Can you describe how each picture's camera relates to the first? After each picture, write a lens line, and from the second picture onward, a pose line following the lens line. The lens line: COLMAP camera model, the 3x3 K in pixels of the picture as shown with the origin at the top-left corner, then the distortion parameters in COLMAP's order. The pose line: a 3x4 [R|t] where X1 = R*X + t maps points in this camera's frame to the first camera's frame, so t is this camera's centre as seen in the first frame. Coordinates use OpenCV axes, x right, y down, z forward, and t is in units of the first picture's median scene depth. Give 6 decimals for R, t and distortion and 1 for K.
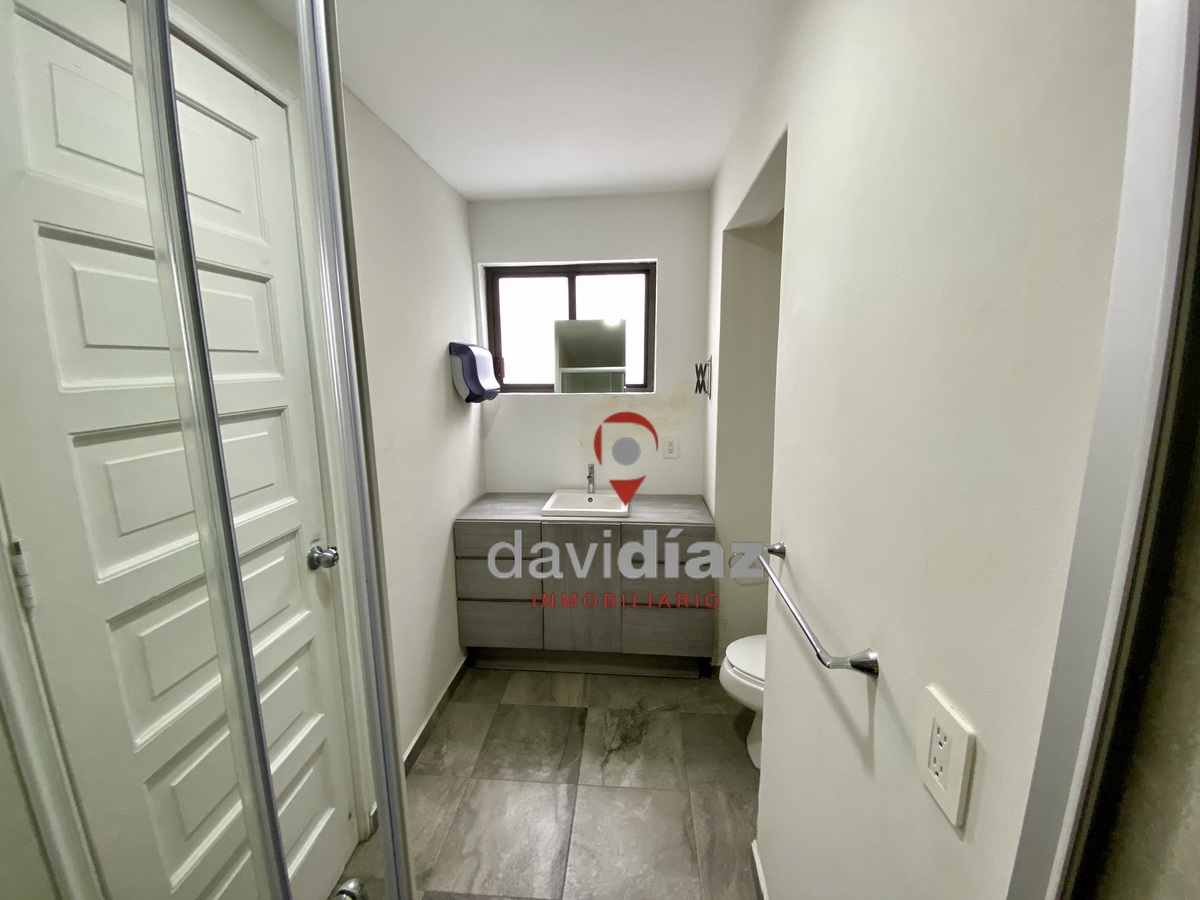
lens RADIAL K [[490.8, 0, 596.5], [0, 490.8, 451.0], [0, 0, 1]] dist [0.032768, -0.019240]
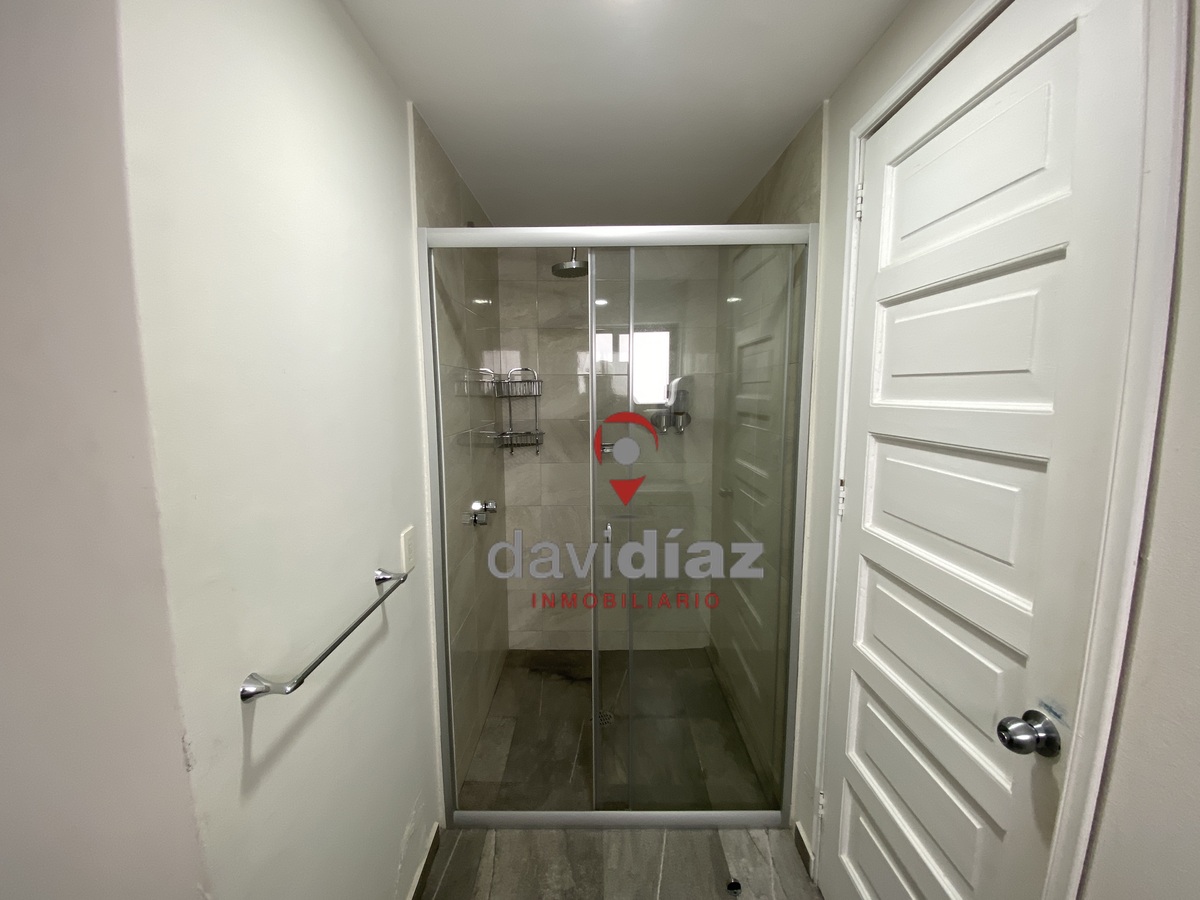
lens RADIAL K [[490.8, 0, 596.5], [0, 490.8, 451.0], [0, 0, 1]] dist [0.032768, -0.019240]
pose [[-0.995642, 0.029863, -0.088349, -0.032194], [0.002111, 0.954320, 0.298780, -0.299501], [0.093236, 0.297292, -0.950223, 1.618923]]
